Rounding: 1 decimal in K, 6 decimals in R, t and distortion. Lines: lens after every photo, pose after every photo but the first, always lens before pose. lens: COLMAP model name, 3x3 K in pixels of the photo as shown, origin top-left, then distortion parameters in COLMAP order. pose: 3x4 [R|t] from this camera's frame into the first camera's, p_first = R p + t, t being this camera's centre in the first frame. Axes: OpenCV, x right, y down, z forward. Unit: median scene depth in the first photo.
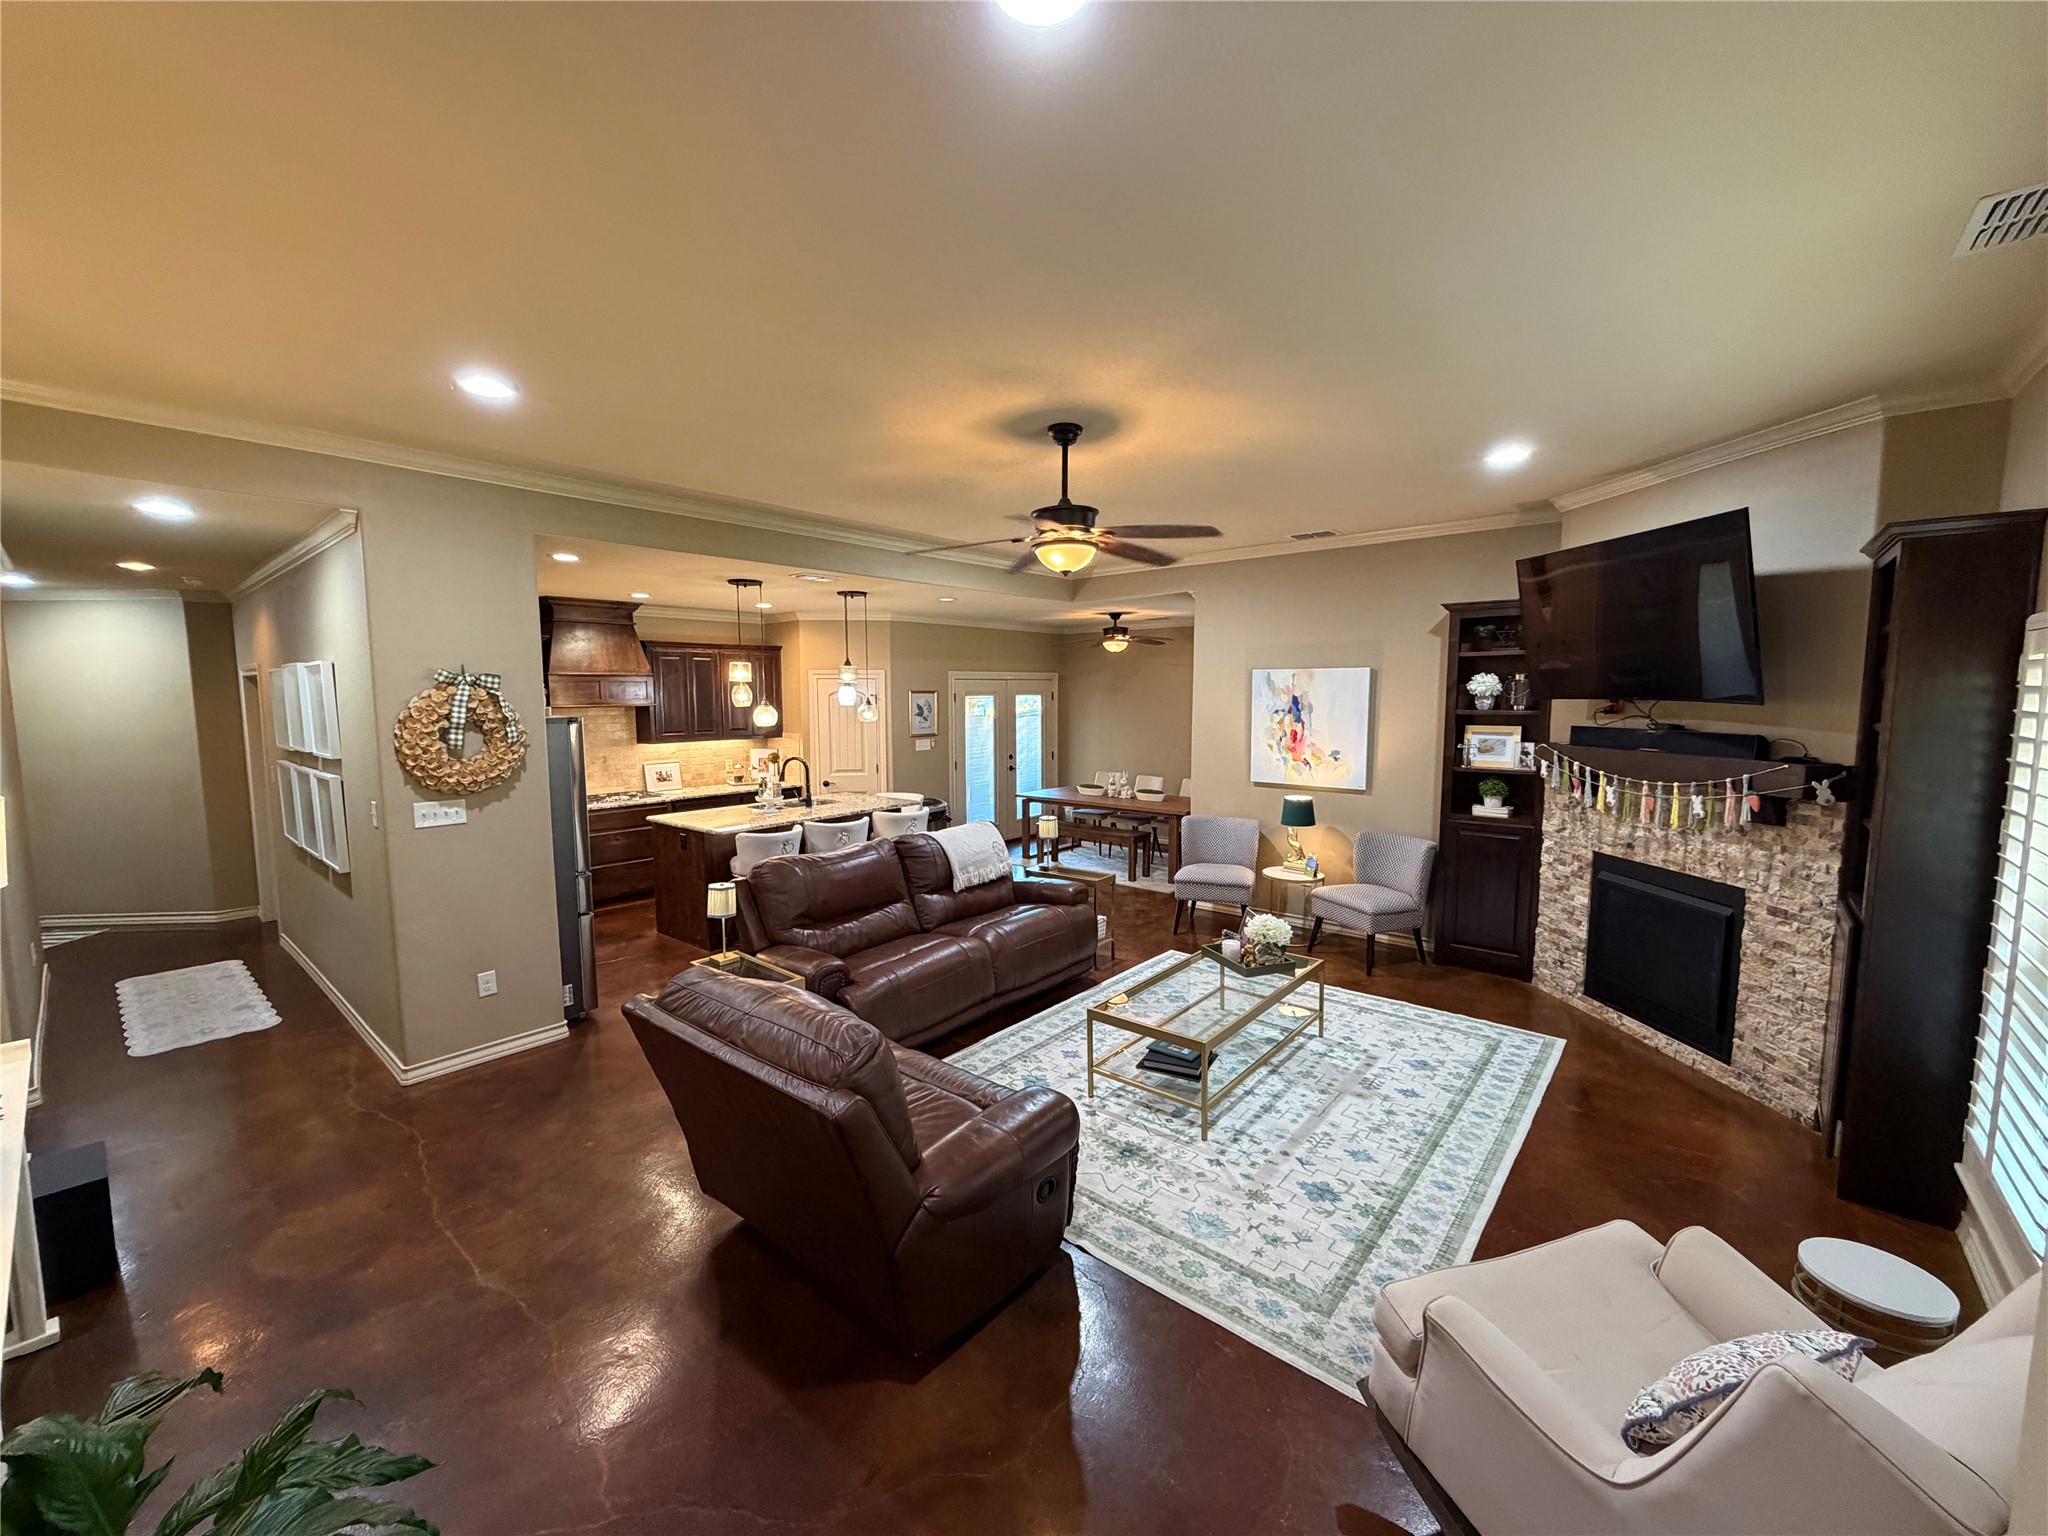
lens RADIAL K [[814.3, 0, 1020.2], [0, 814.3, 769.4], [0, 0, 1]] dist [0.000210, 0.000370]
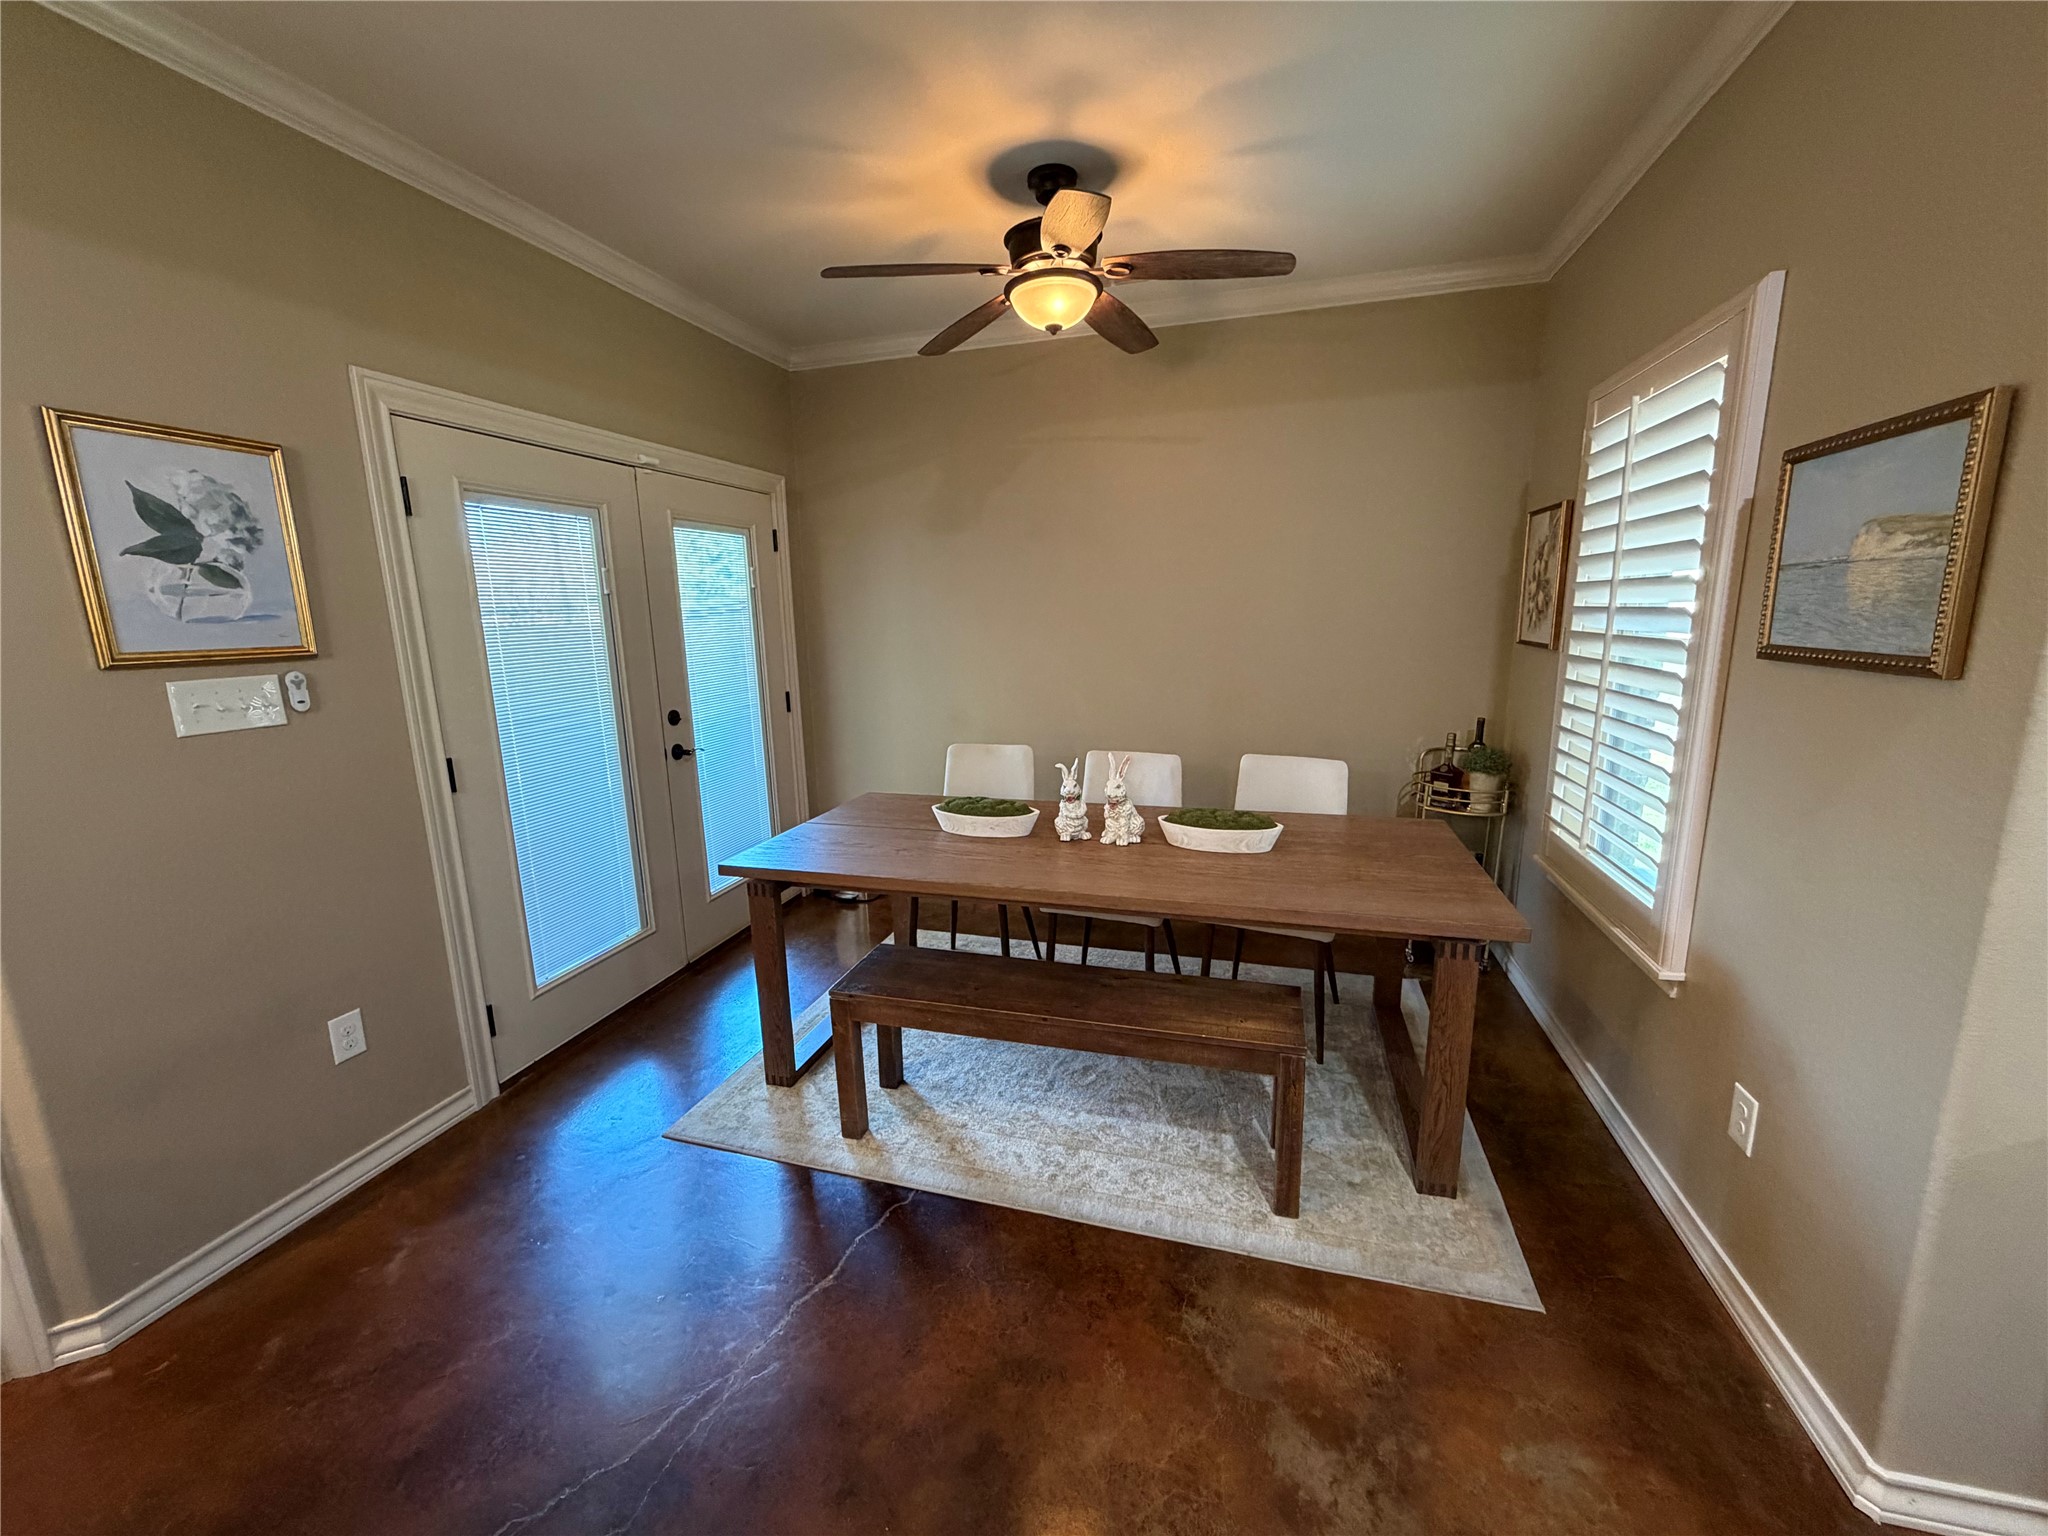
lens RADIAL K [[814.3, 0, 1020.2], [0, 814.3, 769.4], [0, 0, 1]] dist [0.000210, 0.000370]
pose [[0.910327, -0.095416, 0.402741, -0.040094], [0.056618, 0.992625, 0.107194, -0.047285], [-0.409999, -0.074779, 0.909015, 1.412944]]
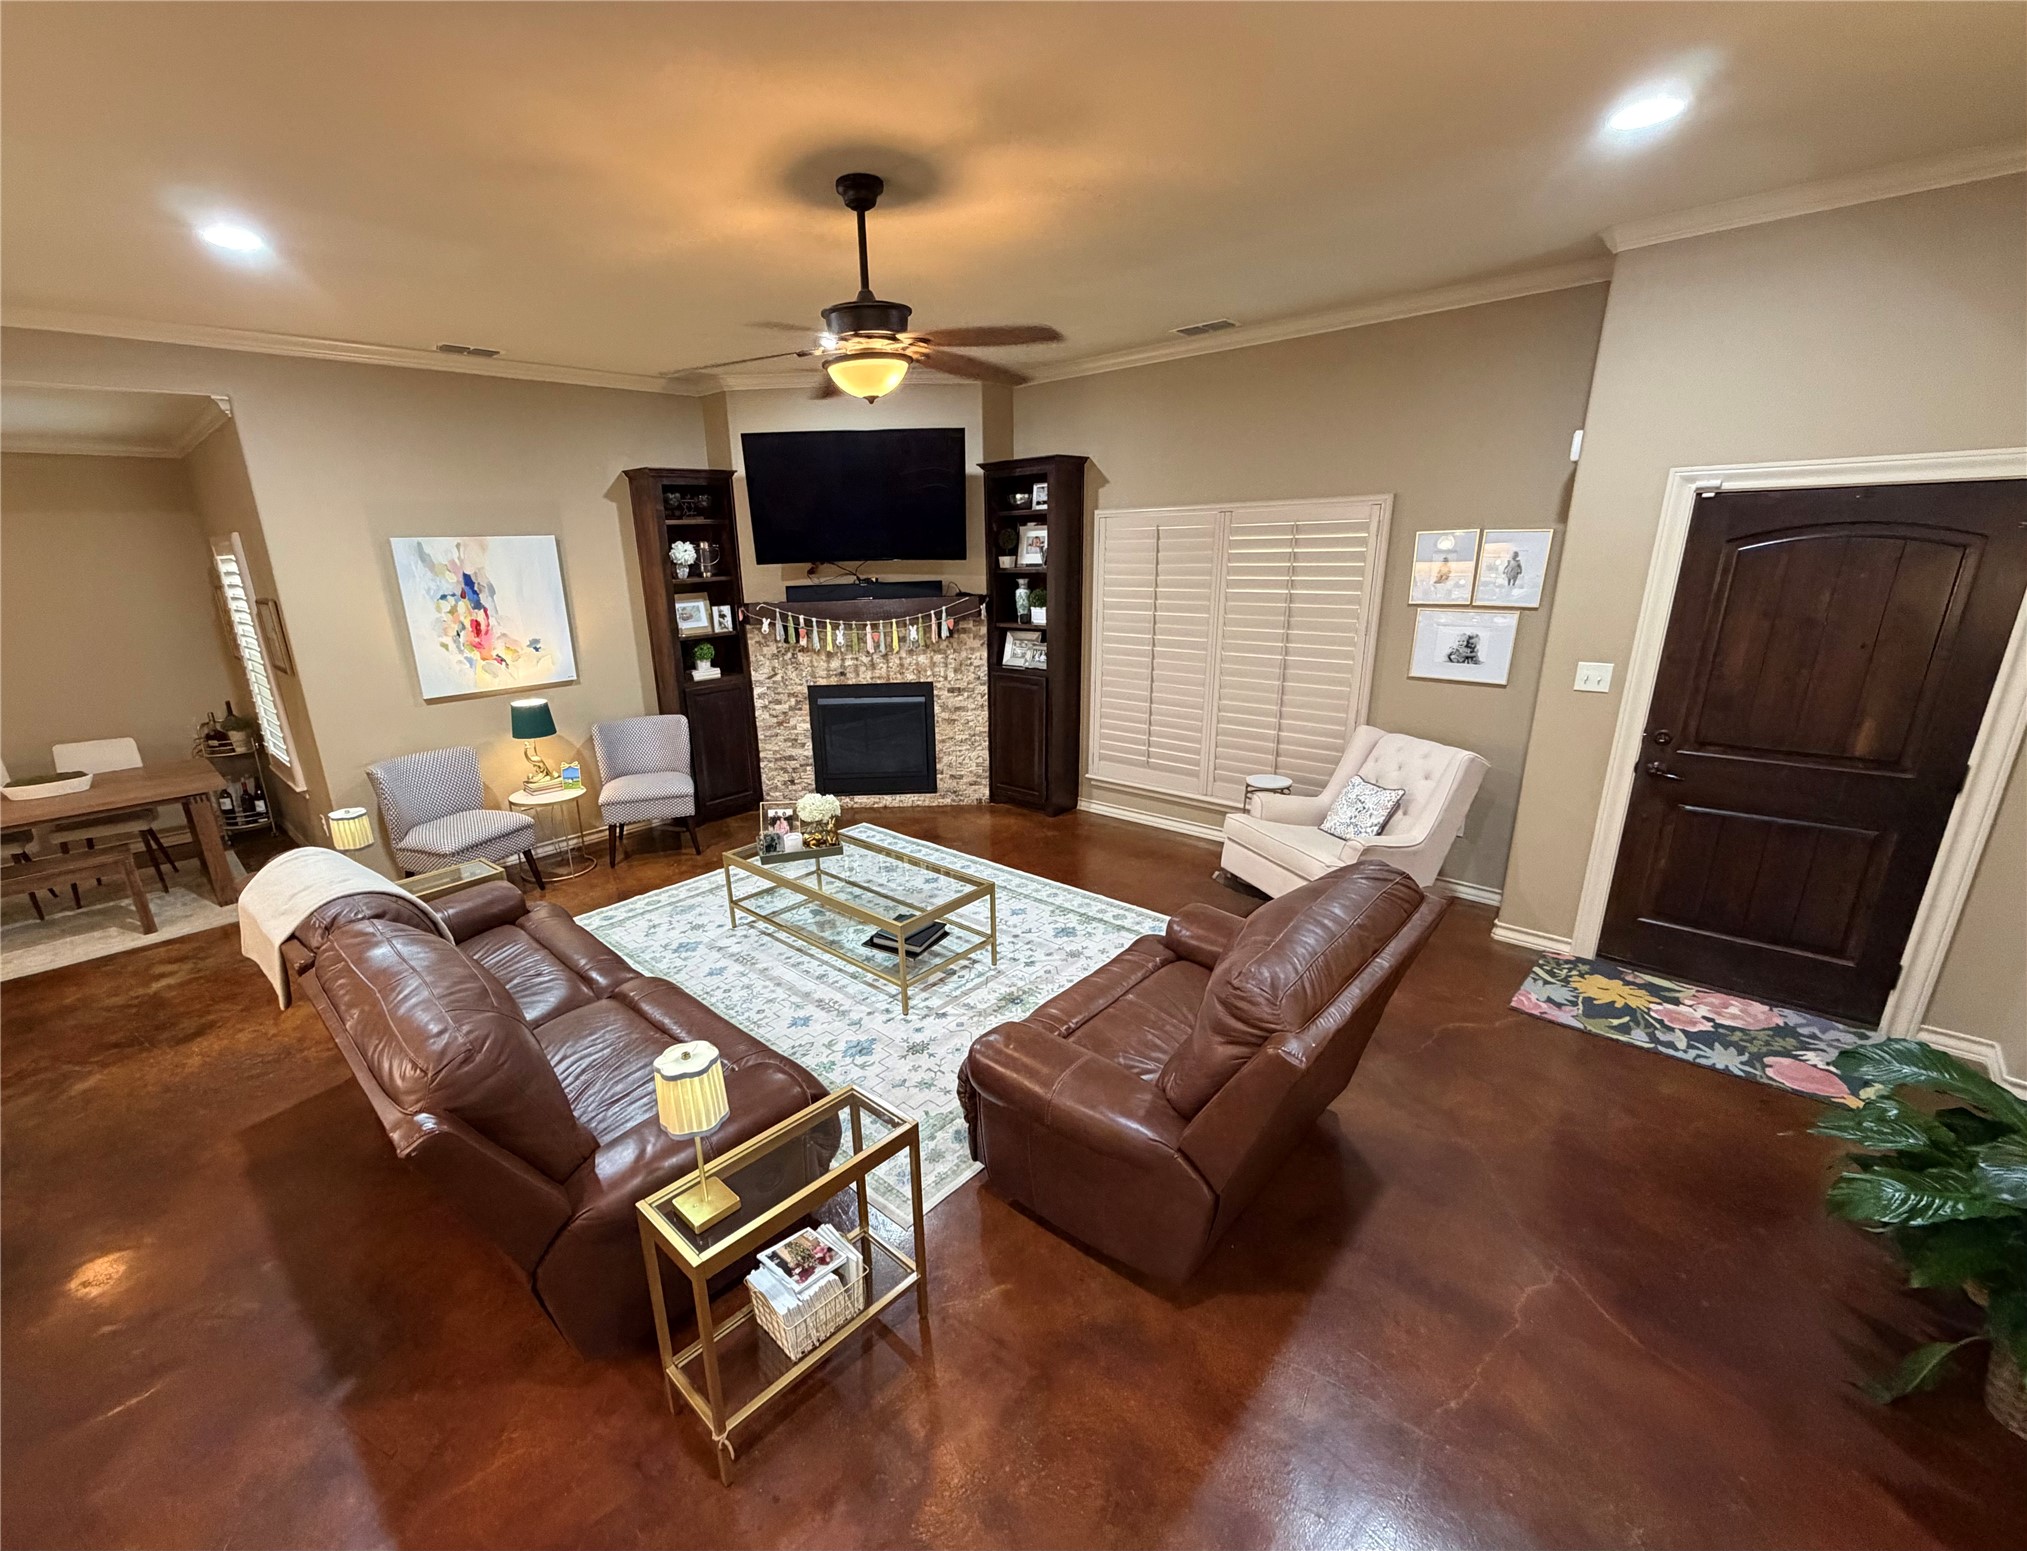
lens RADIAL K [[852.7, 0, 945.8], [0, 852.7, 808.7], [0, 0, 1]] dist [0.000064, -0.000182]
pose [[0.063833, -0.297208, 0.952677, -0.621067], [0.124560, 0.949531, 0.287881, -0.075522], [-0.990157, 0.100290, 0.097631, 0.681329]]
